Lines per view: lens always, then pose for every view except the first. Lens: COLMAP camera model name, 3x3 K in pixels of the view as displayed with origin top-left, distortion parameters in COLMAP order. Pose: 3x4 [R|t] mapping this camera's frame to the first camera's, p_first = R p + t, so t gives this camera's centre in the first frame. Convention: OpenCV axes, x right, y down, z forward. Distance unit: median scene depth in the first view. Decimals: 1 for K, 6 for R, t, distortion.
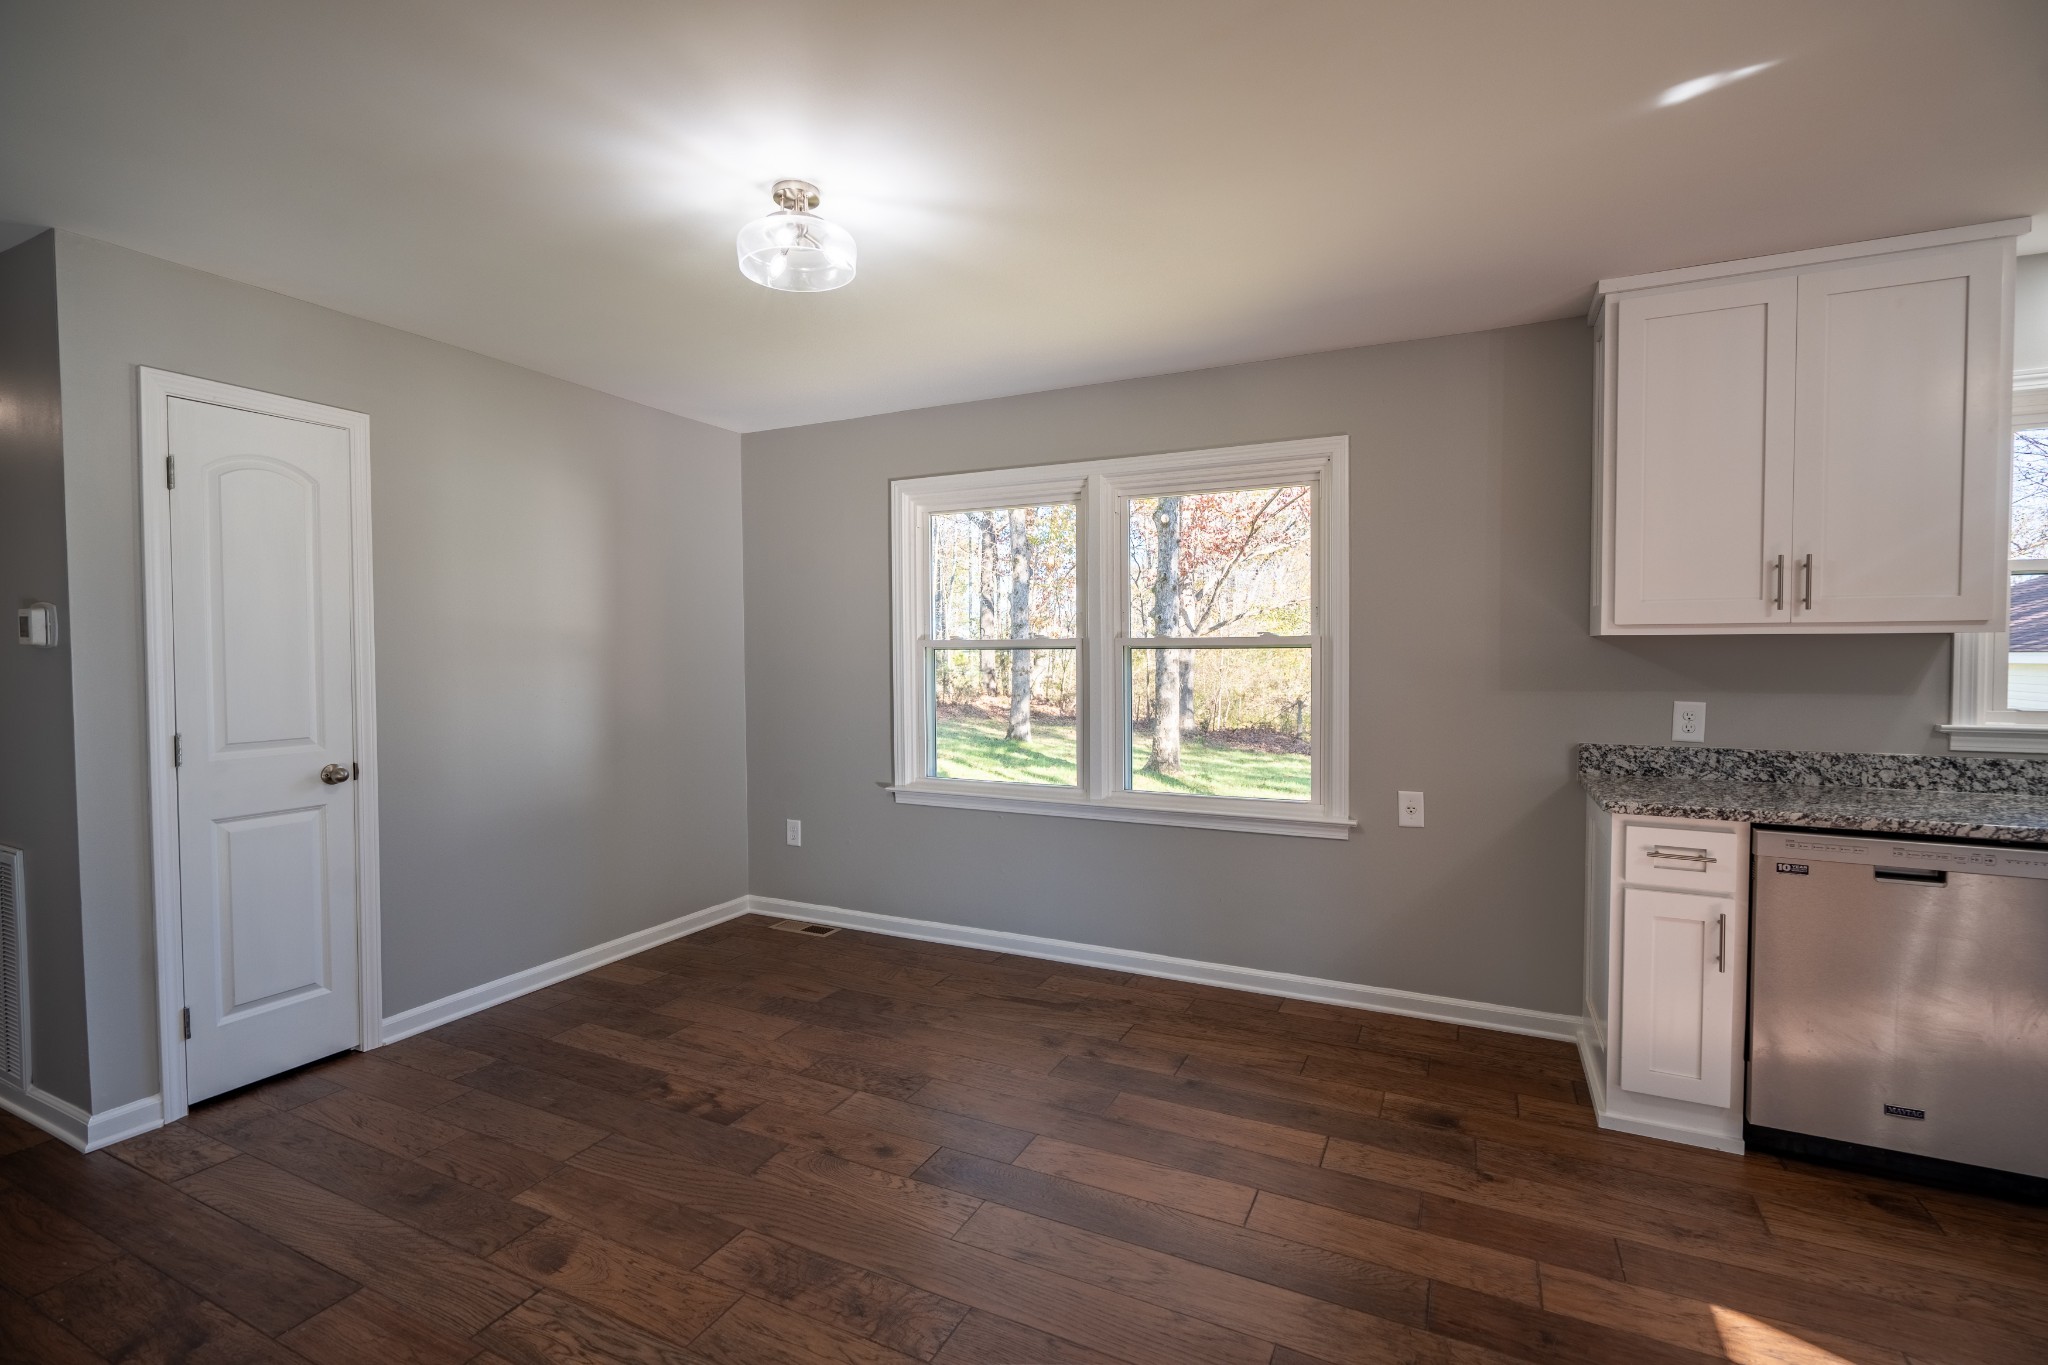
lens RADIAL K [[922.6, 0, 1024.7], [0, 922.6, 673.5], [0, 0, 1]] dist [-0.006400, 0.002591]
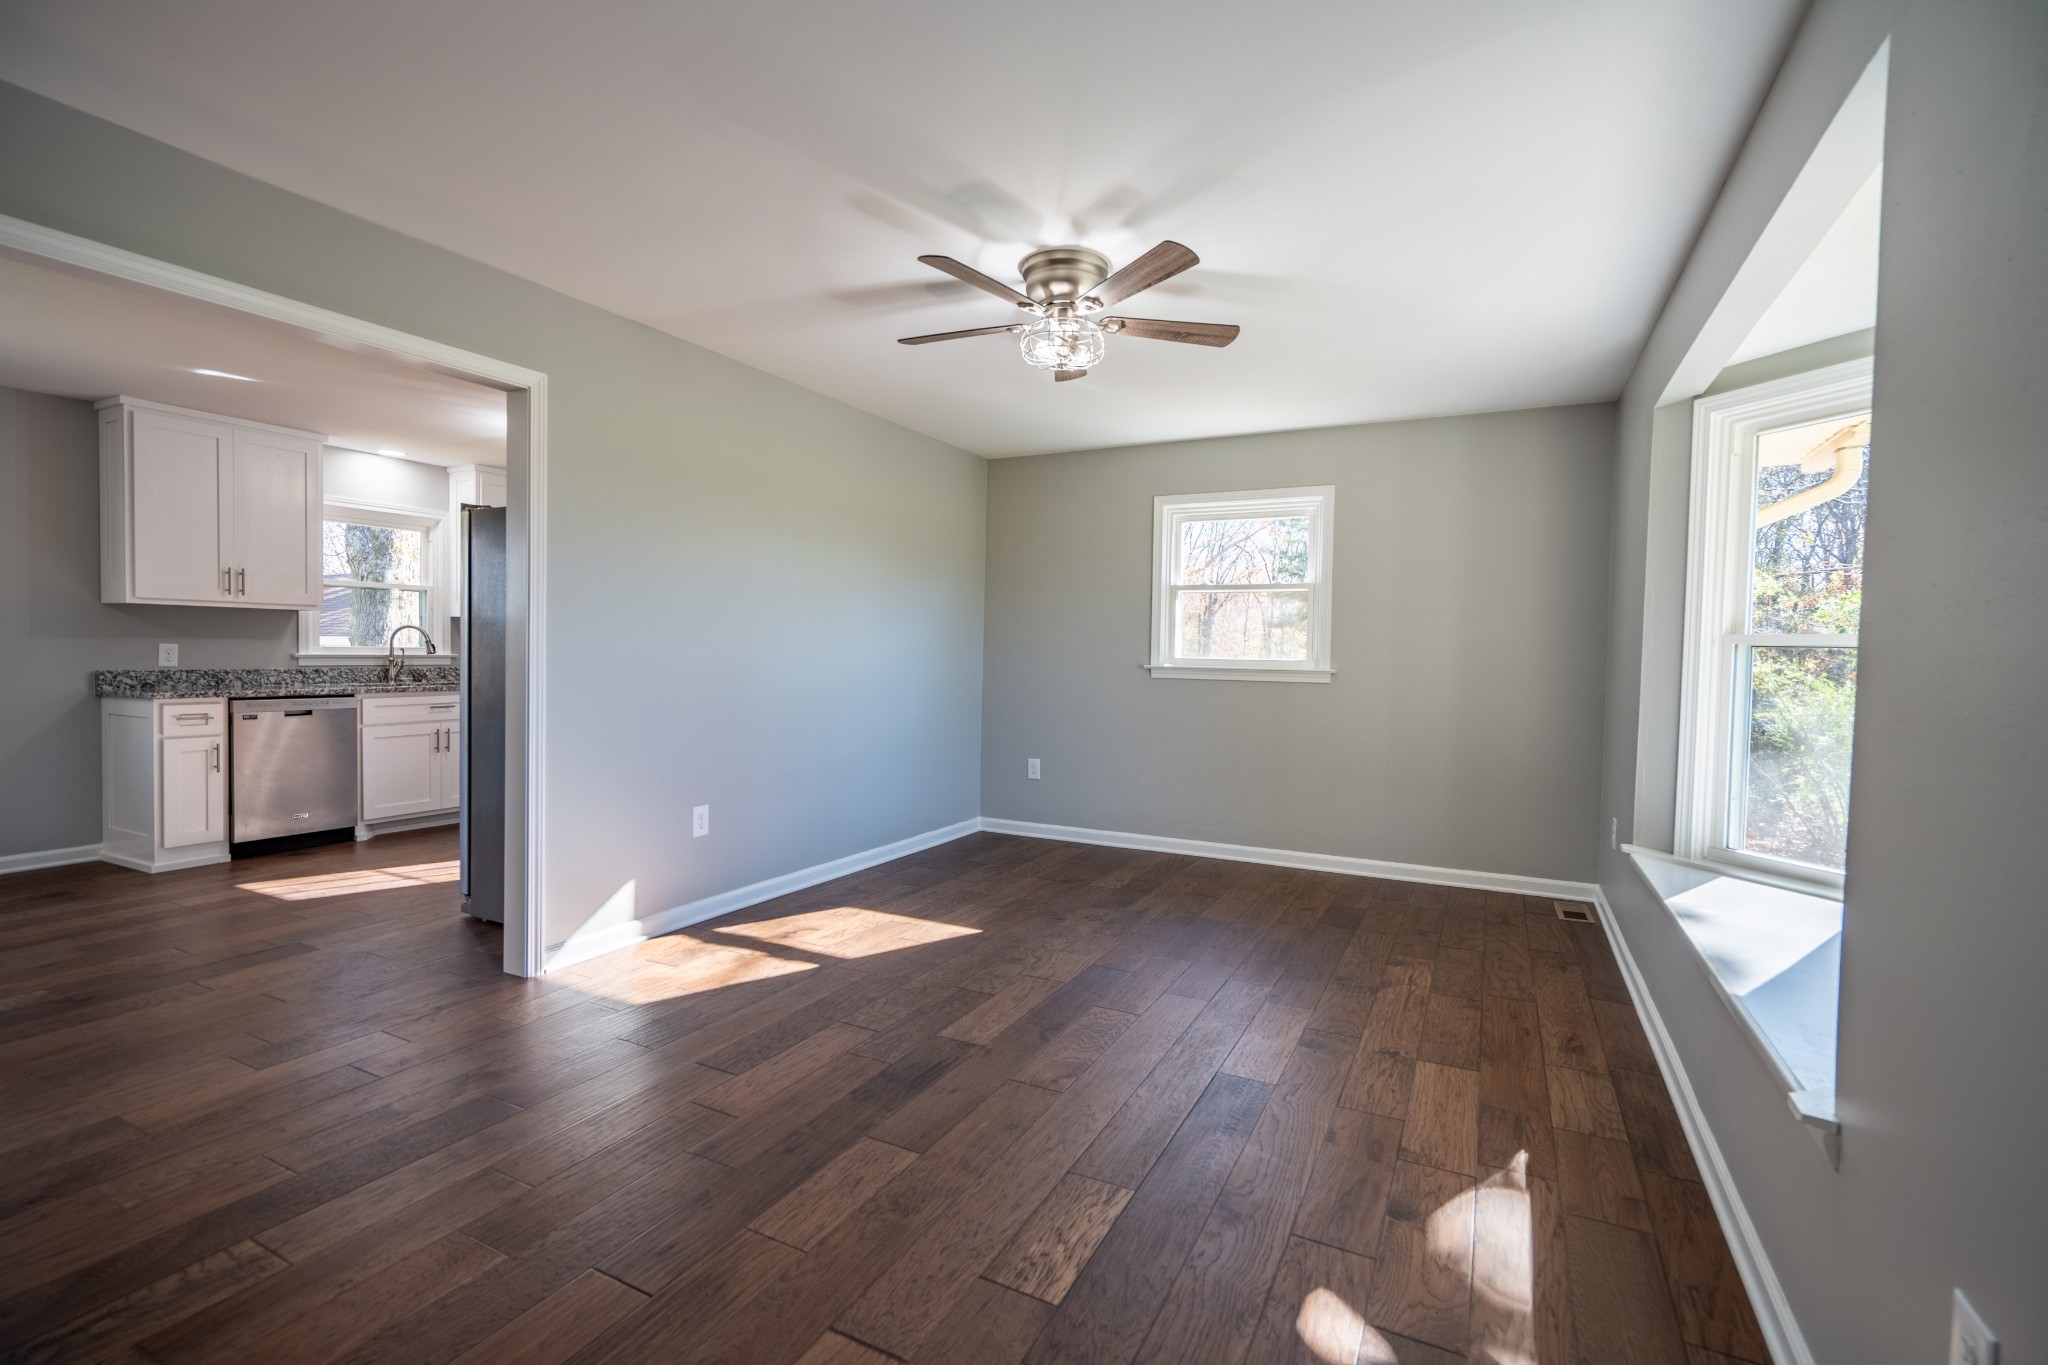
lens RADIAL K [[922.6, 0, 1028.1], [0, 922.6, 674.4], [0, 0, 1]] dist [-0.006400, 0.002591]
pose [[0.020408, -0.020662, 0.999578, -1.075298], [0.011642, 0.999724, 0.020428, 0.078052], [-0.999724, 0.011220, 0.020643, -0.725331]]
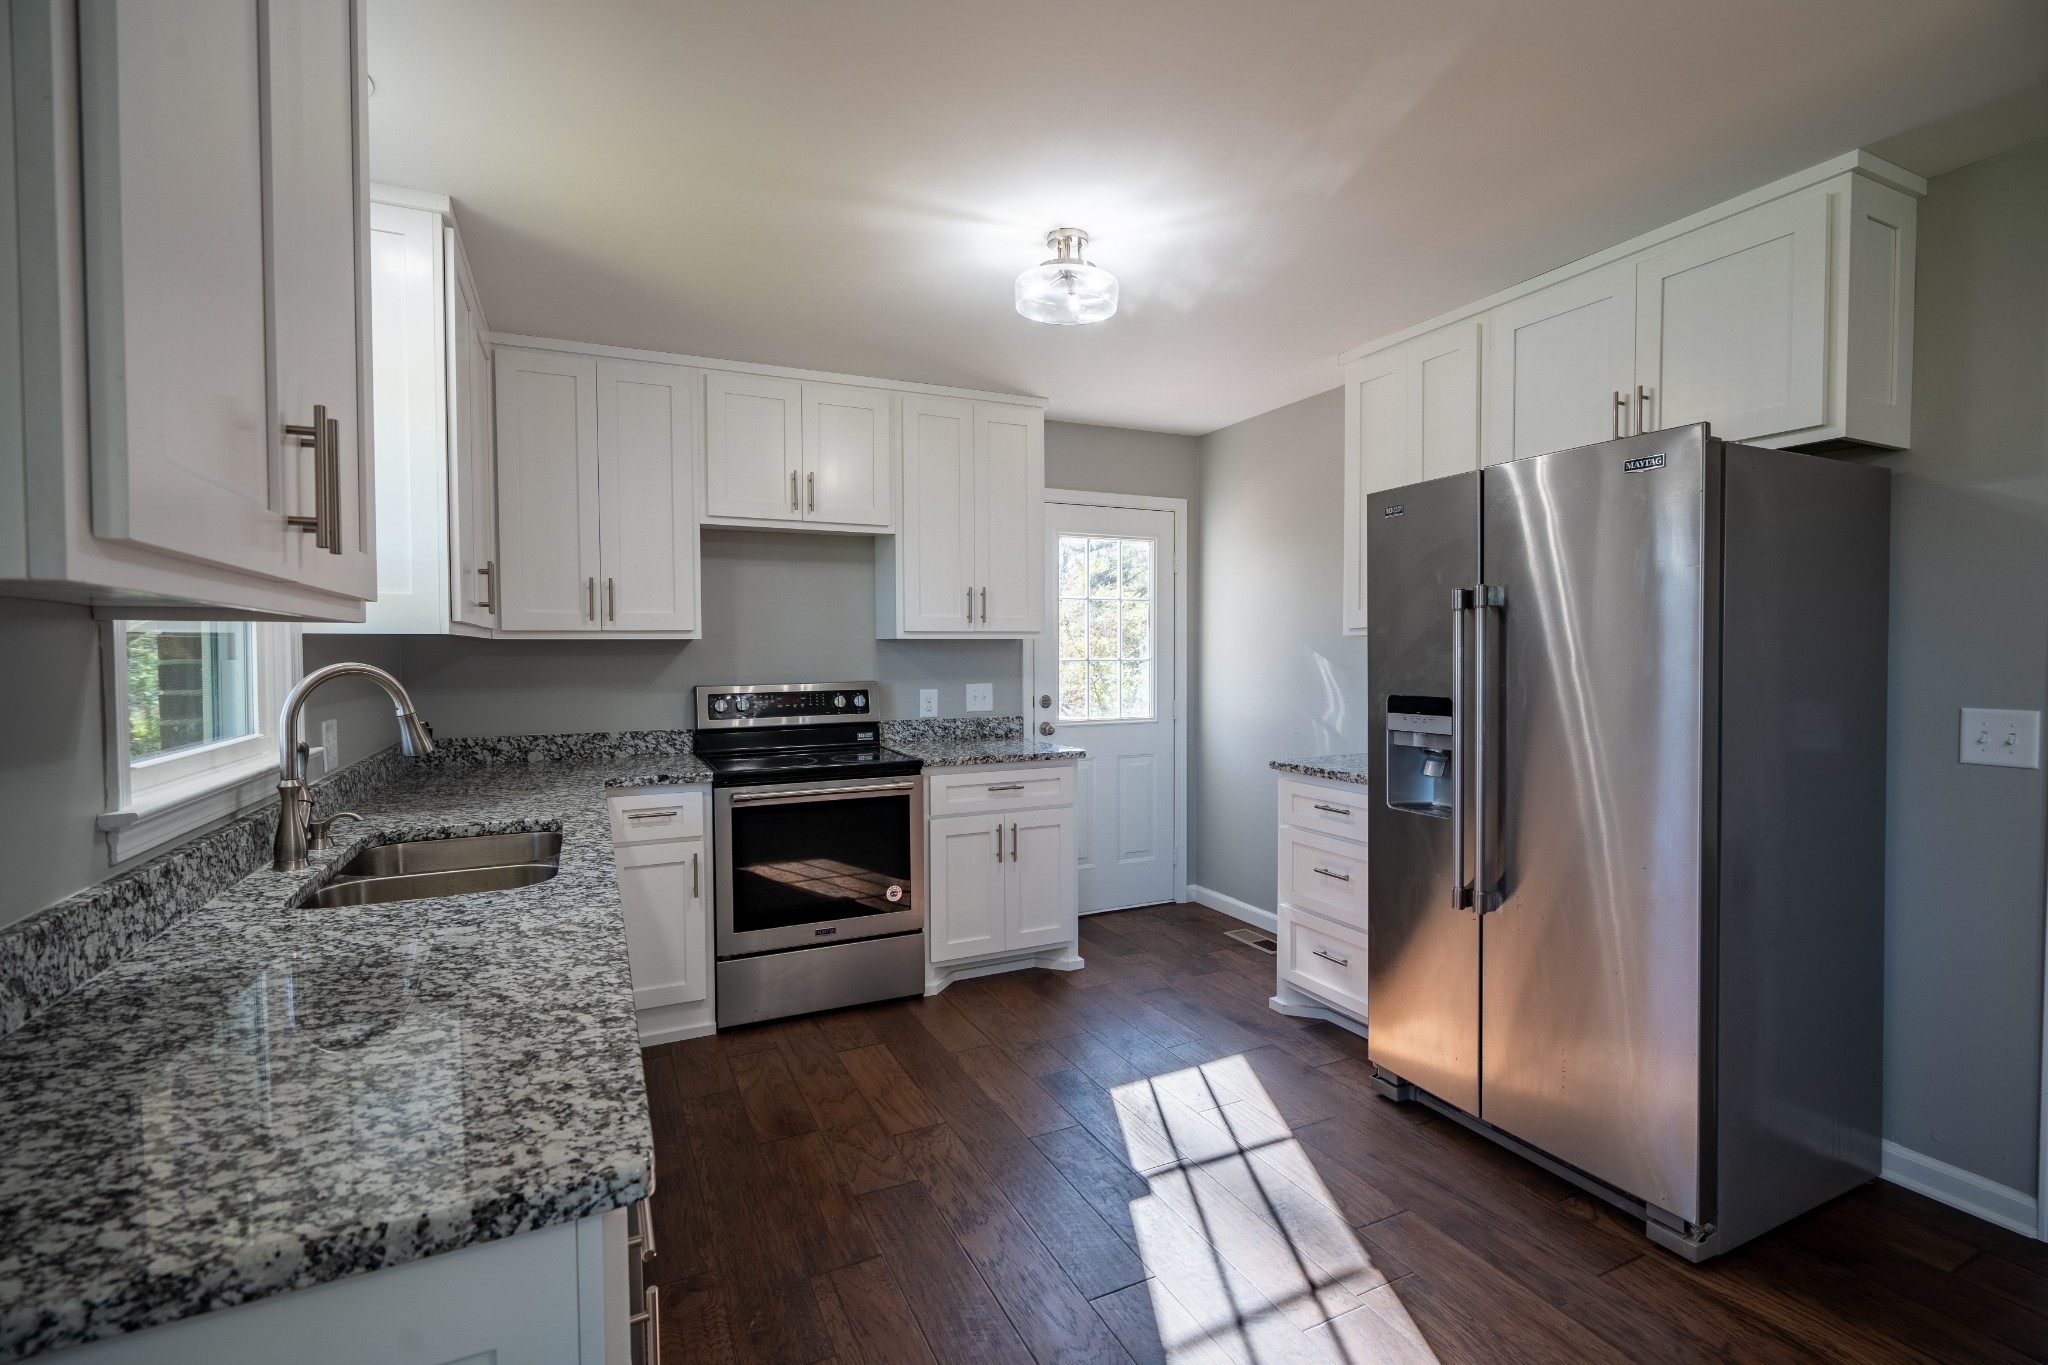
lens RADIAL K [[922.6, 0, 1036.5], [0, 922.6, 675.6], [0, 0, 1]] dist [-0.006400, 0.002591]
pose [[-0.786343, -0.008868, 0.617727, 0.325742], [0.024302, 0.998679, 0.045272, -0.024523], [-0.617312, 0.050612, -0.785089, 1.058252]]
